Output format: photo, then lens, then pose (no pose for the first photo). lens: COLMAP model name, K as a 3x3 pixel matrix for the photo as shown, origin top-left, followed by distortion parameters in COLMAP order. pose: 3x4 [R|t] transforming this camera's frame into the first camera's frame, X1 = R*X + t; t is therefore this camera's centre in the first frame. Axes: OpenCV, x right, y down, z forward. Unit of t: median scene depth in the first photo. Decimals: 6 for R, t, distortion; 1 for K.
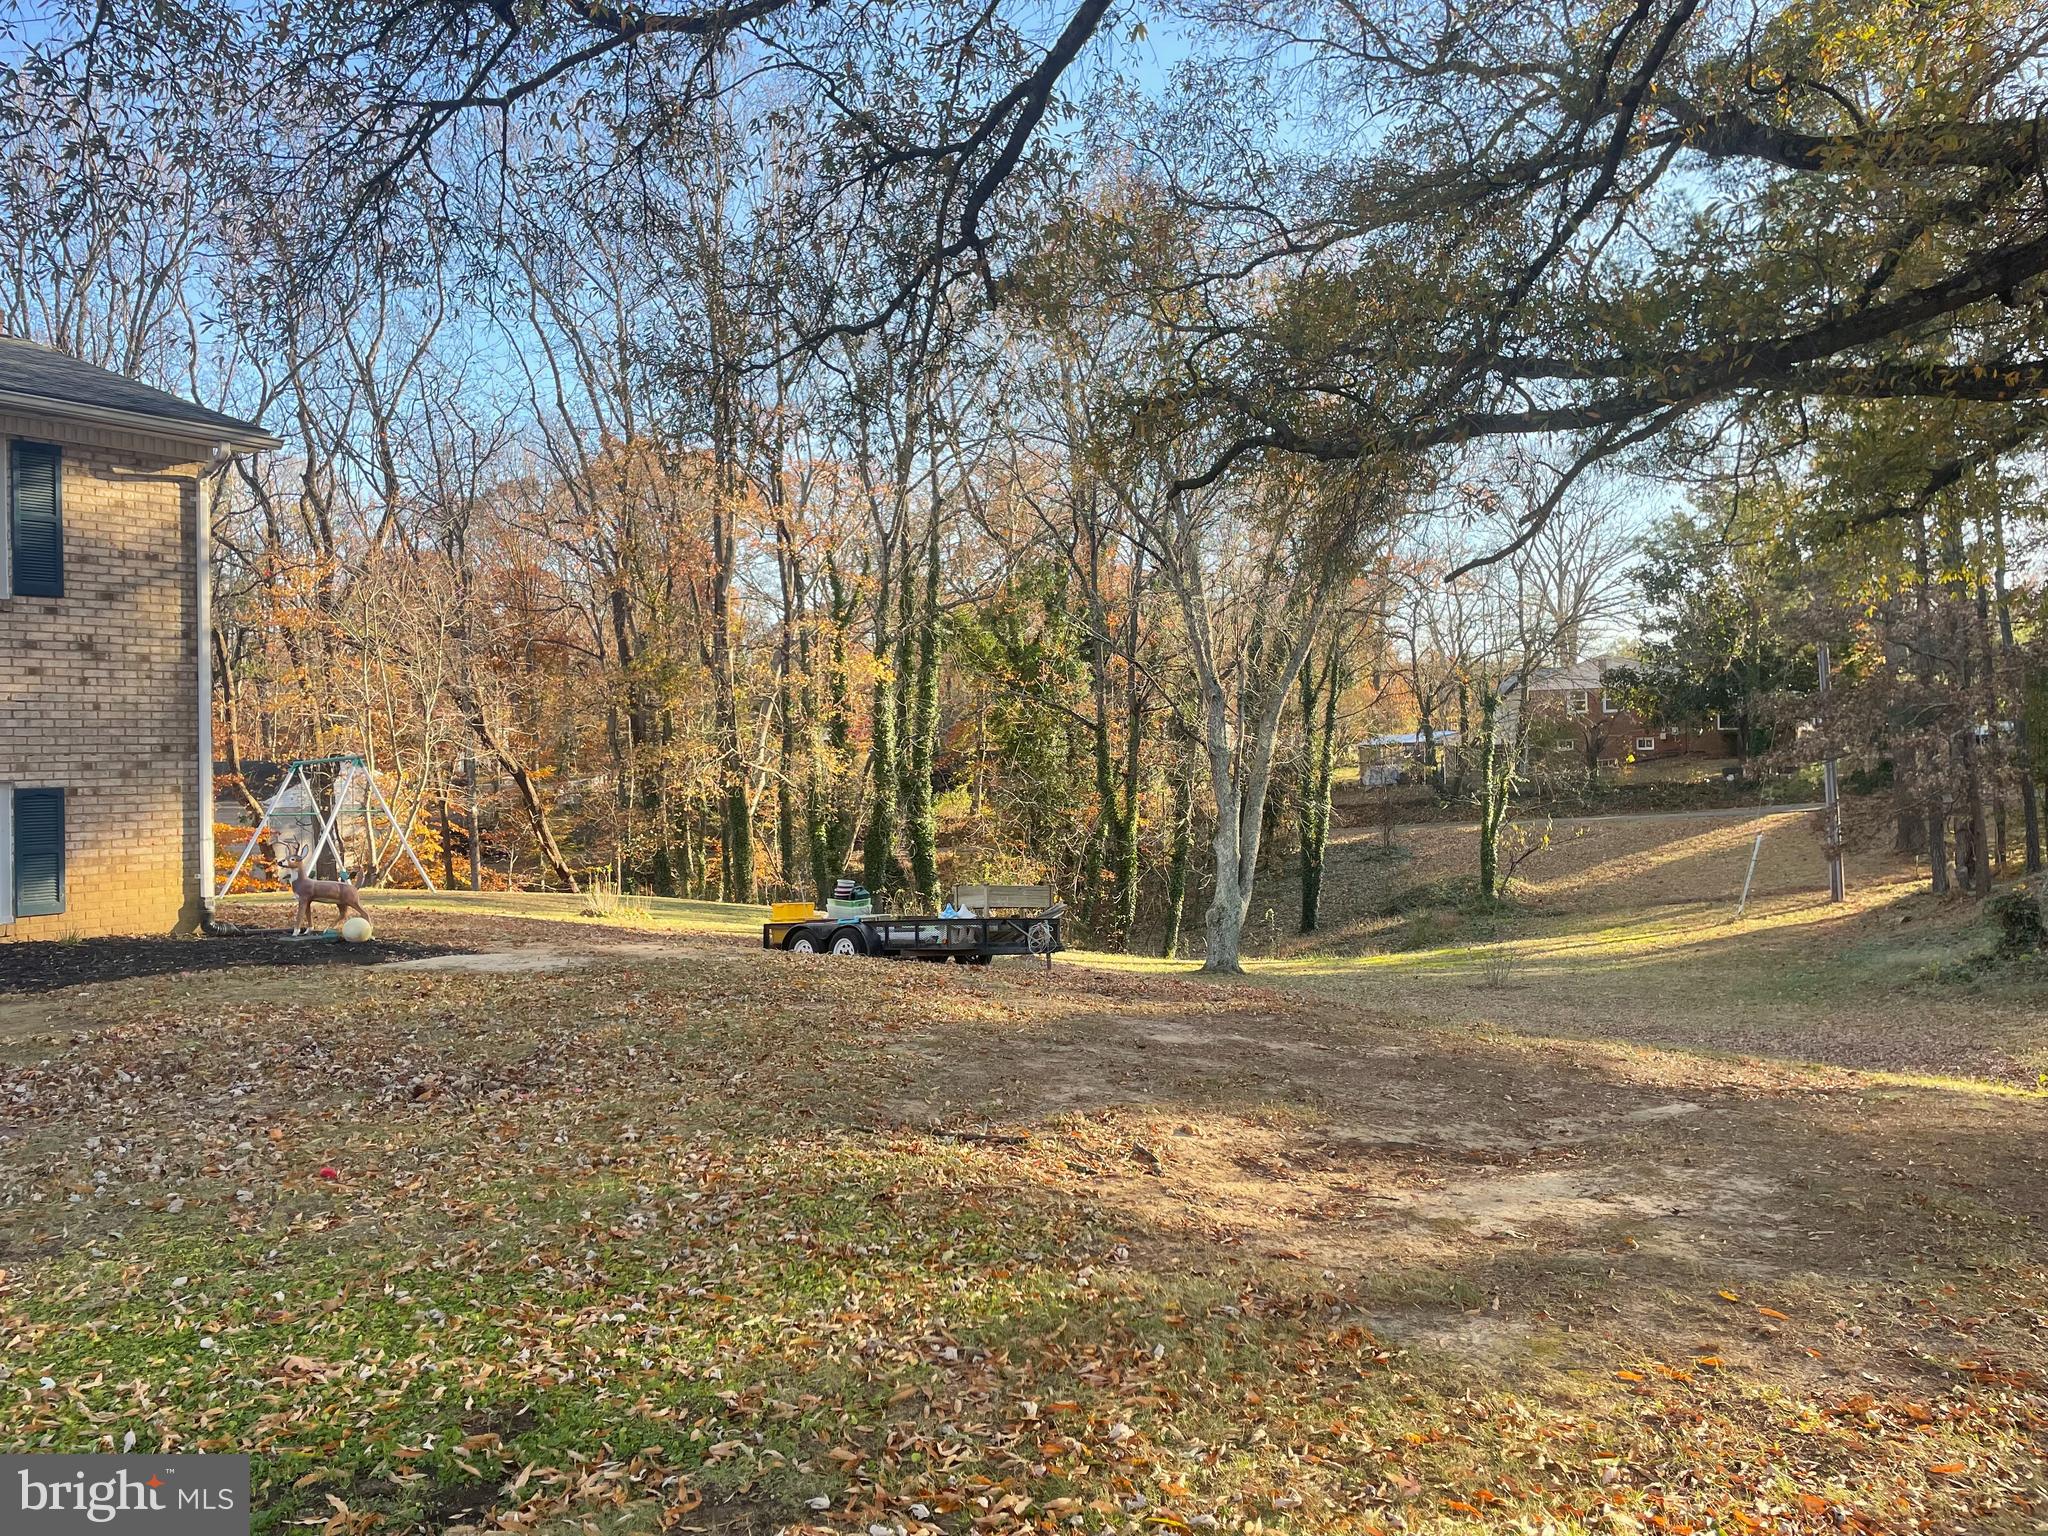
lens RADIAL K [[1536.0, 0, 1020.5], [0, 1536.0, 755.5], [0, 0, 1]] dist [0.112022, -0.129246]
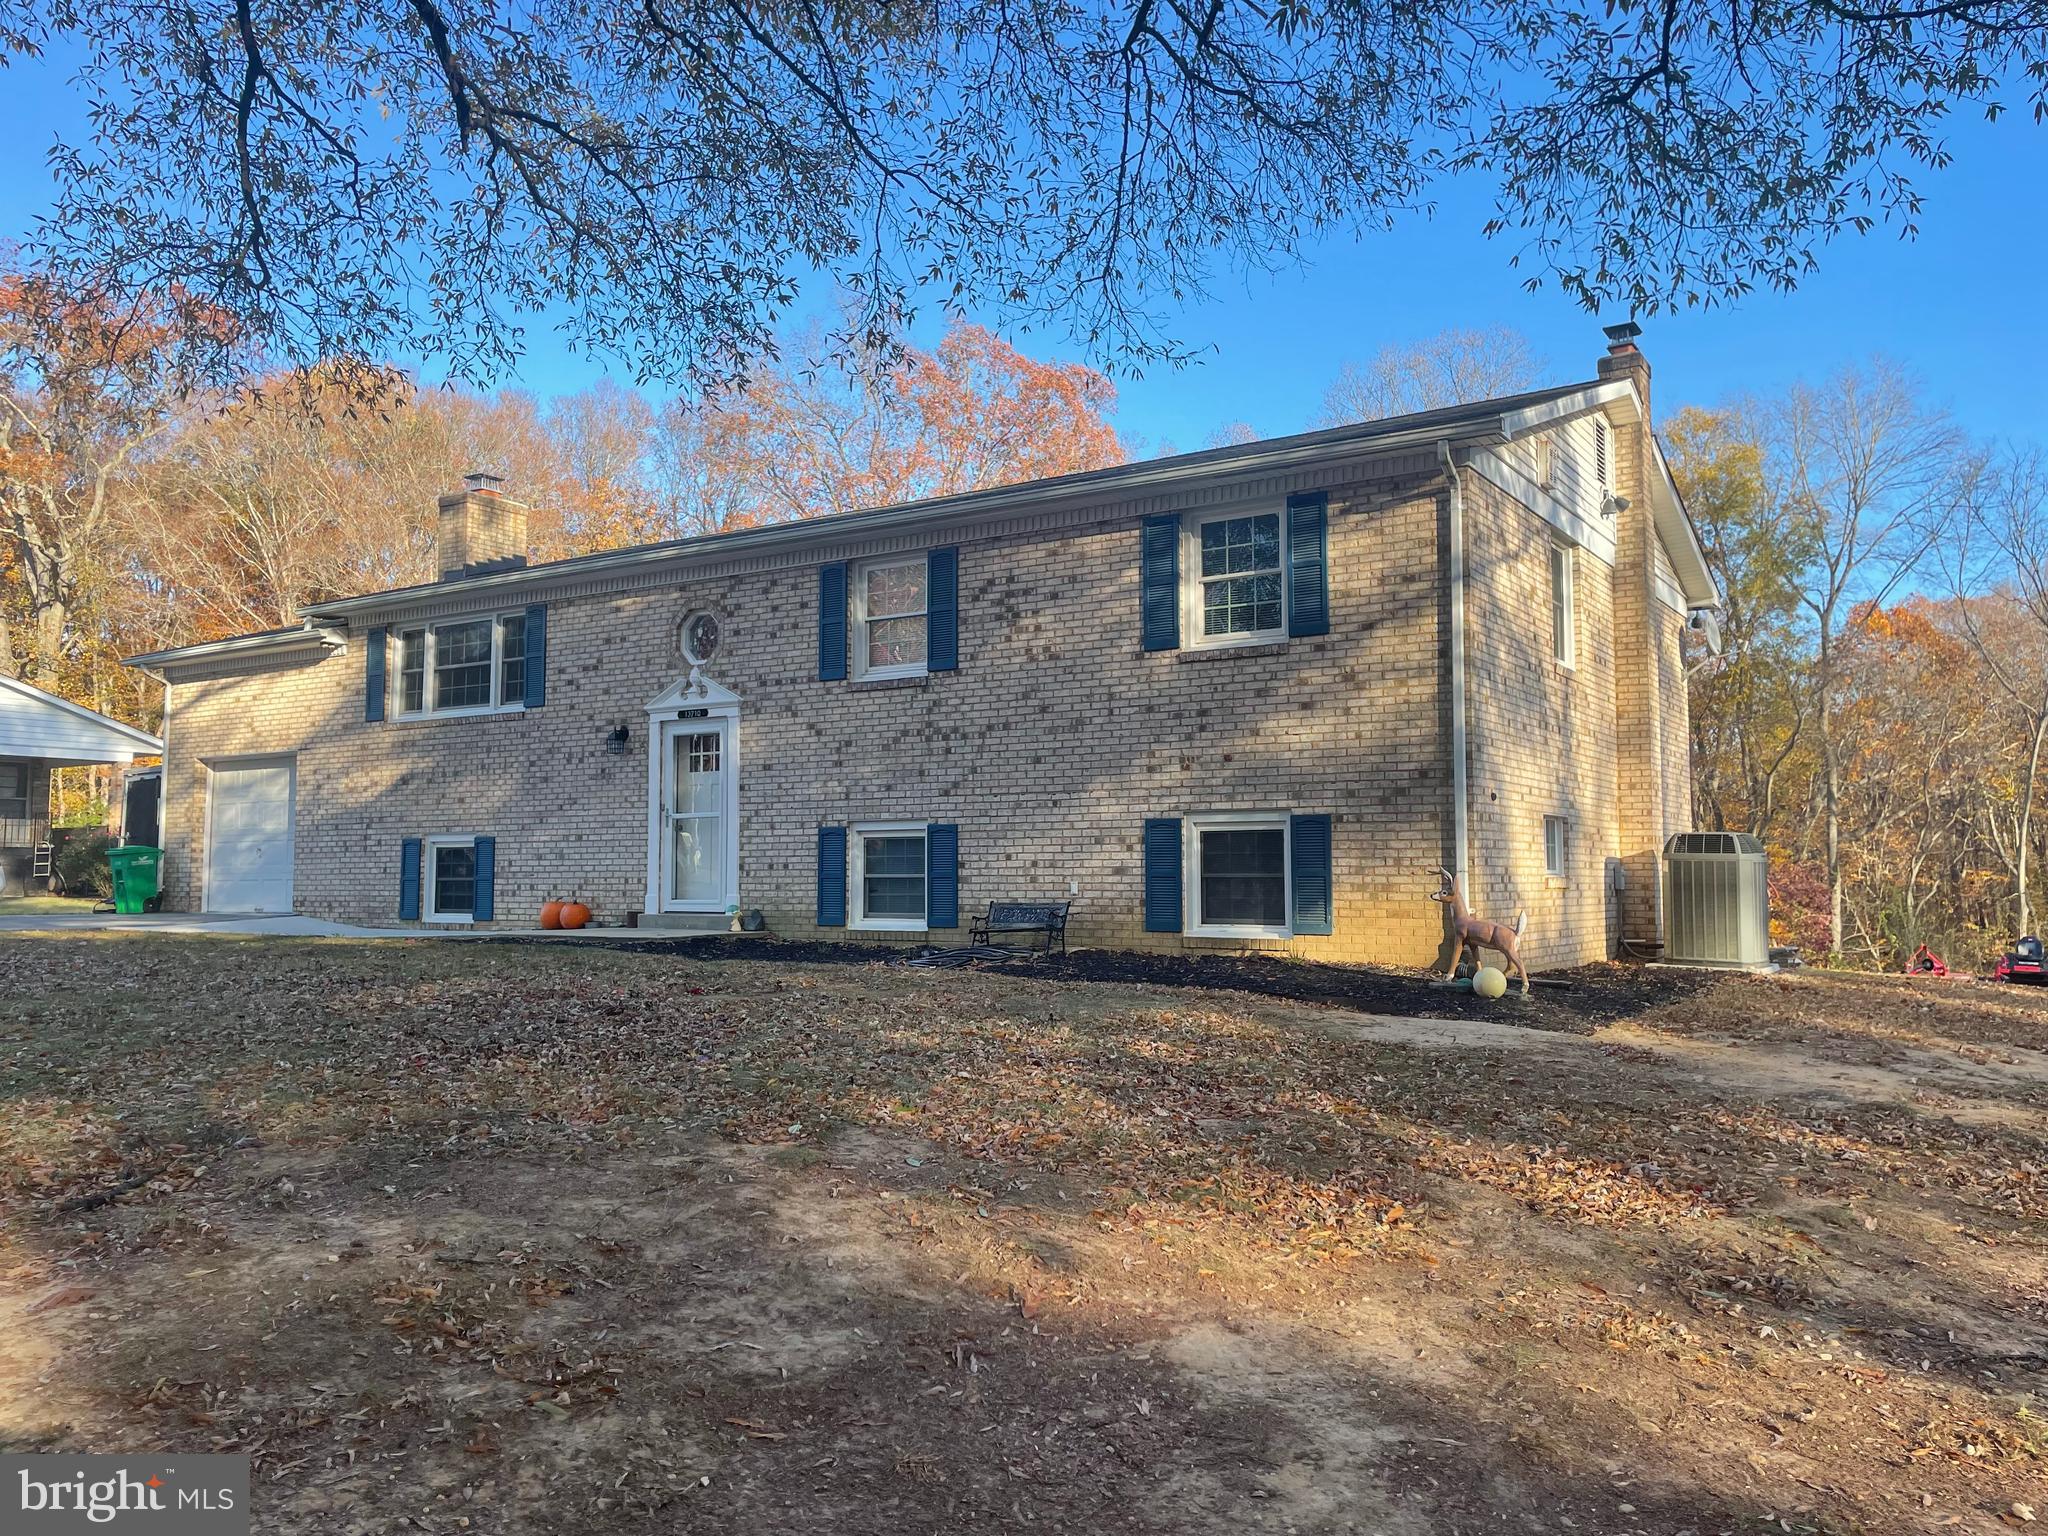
lens RADIAL K [[1536.0, 0, 1031.0], [0, 1536.0, 756.5], [0, 0, 1]] dist [0.112022, -0.129246]
pose [[0.050918, -0.062380, -0.996753, 0.386210], [-0.001710, 0.998041, -0.062548, 0.044430], [0.998701, 0.004890, 0.050712, 0.715032]]
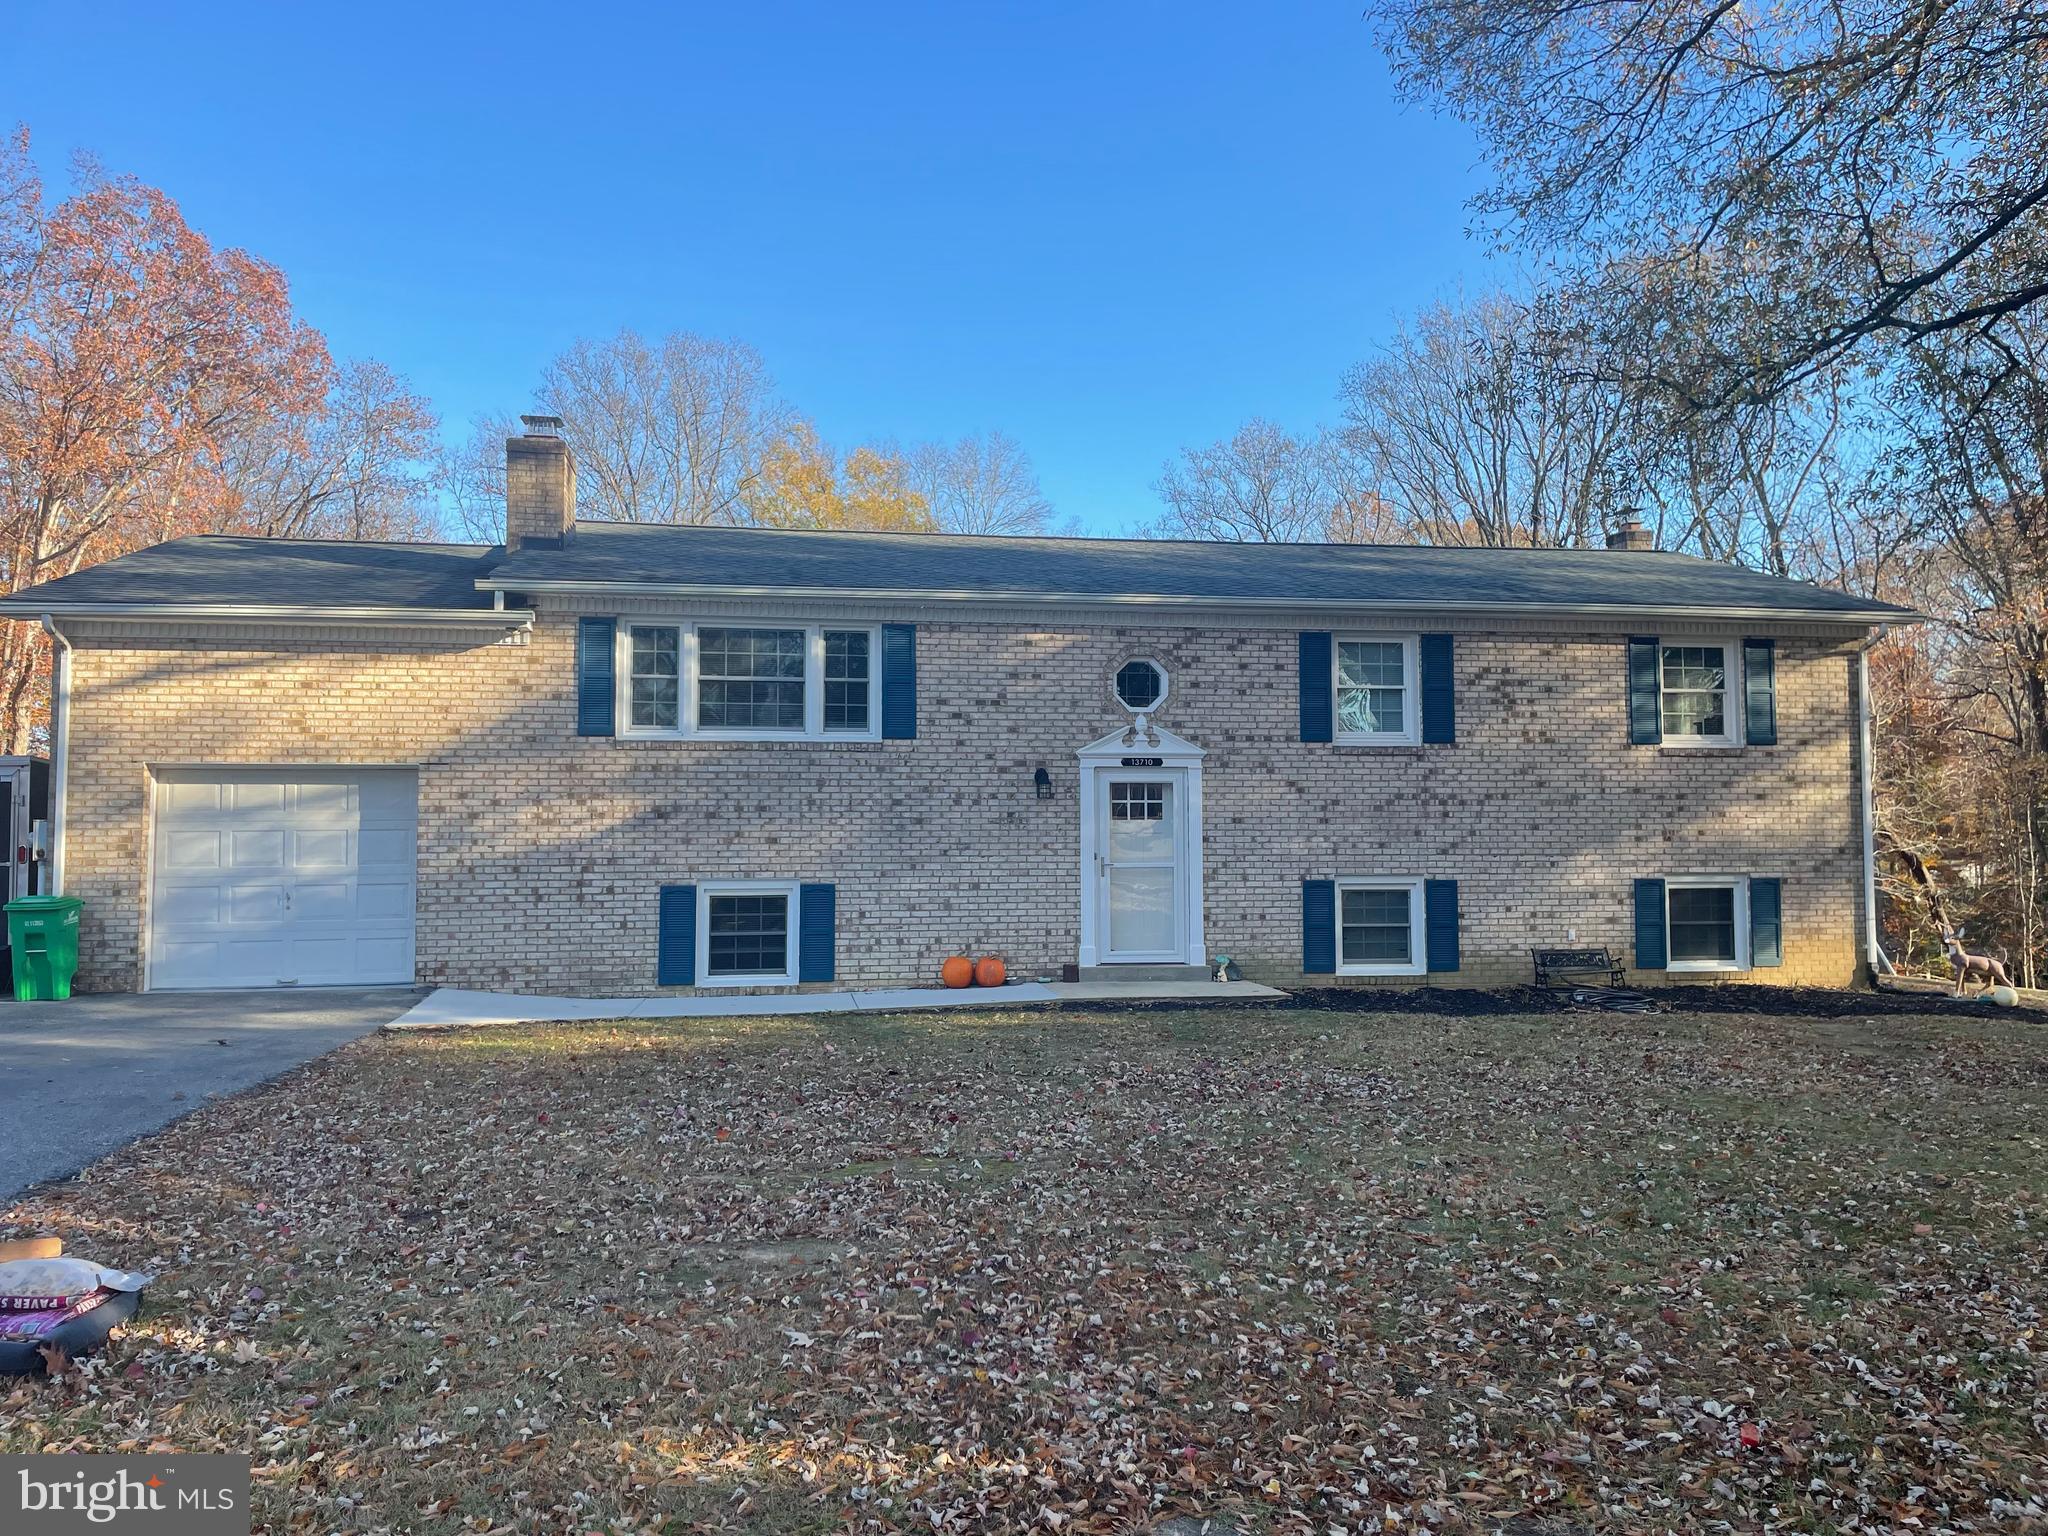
lens RADIAL K [[1536.0, 0, 1021.5], [0, 1536.0, 751.6], [0, 0, 1]] dist [0.112022, -0.129246]
pose [[0.711923, -0.027577, -0.701716, -0.093948], [-0.009302, 0.998771, -0.048688, -0.017572], [0.702196, 0.041190, 0.710791, -0.472746]]
